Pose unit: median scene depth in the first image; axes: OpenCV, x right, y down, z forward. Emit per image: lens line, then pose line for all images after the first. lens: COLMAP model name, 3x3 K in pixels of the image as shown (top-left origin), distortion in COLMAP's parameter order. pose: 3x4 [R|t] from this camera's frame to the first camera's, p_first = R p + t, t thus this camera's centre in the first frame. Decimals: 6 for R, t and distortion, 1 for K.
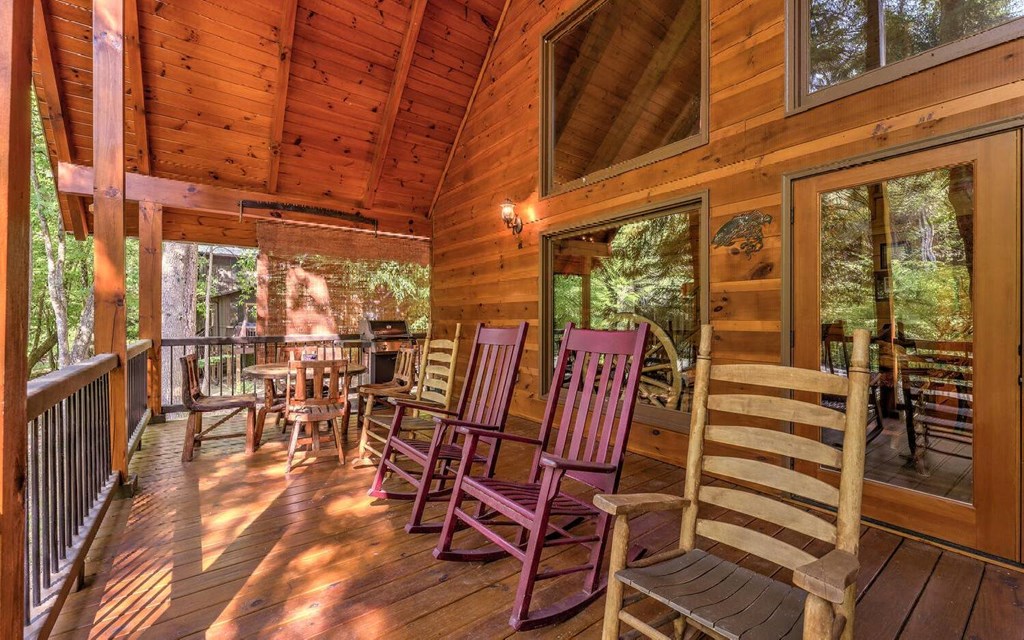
lens RADIAL K [[418.0, 0, 512.0], [0, 418.0, 320.0], [0, 0, 1]] dist [0.000585, 0.000099]
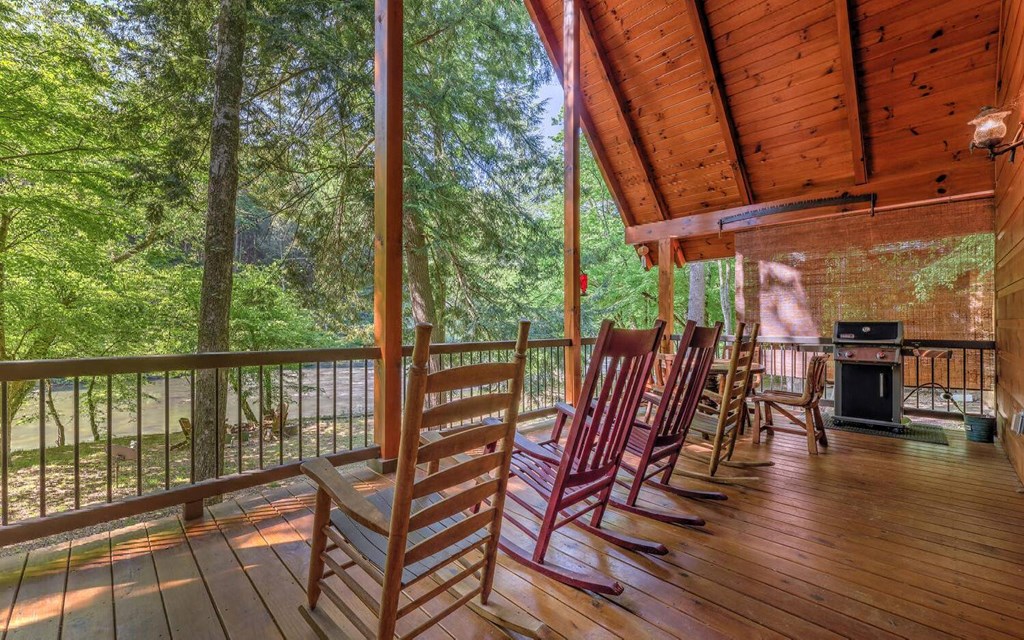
lens RADIAL K [[418.0, 0, 512.0], [0, 418.0, 320.0], [0, 0, 1]] dist [0.000585, 0.000099]
pose [[0.135175, -0.004965, -0.990809, 0.386049], [-0.003050, 0.999981, -0.005427, 0.005181], [0.990817, 0.003755, 0.135157, 0.233693]]
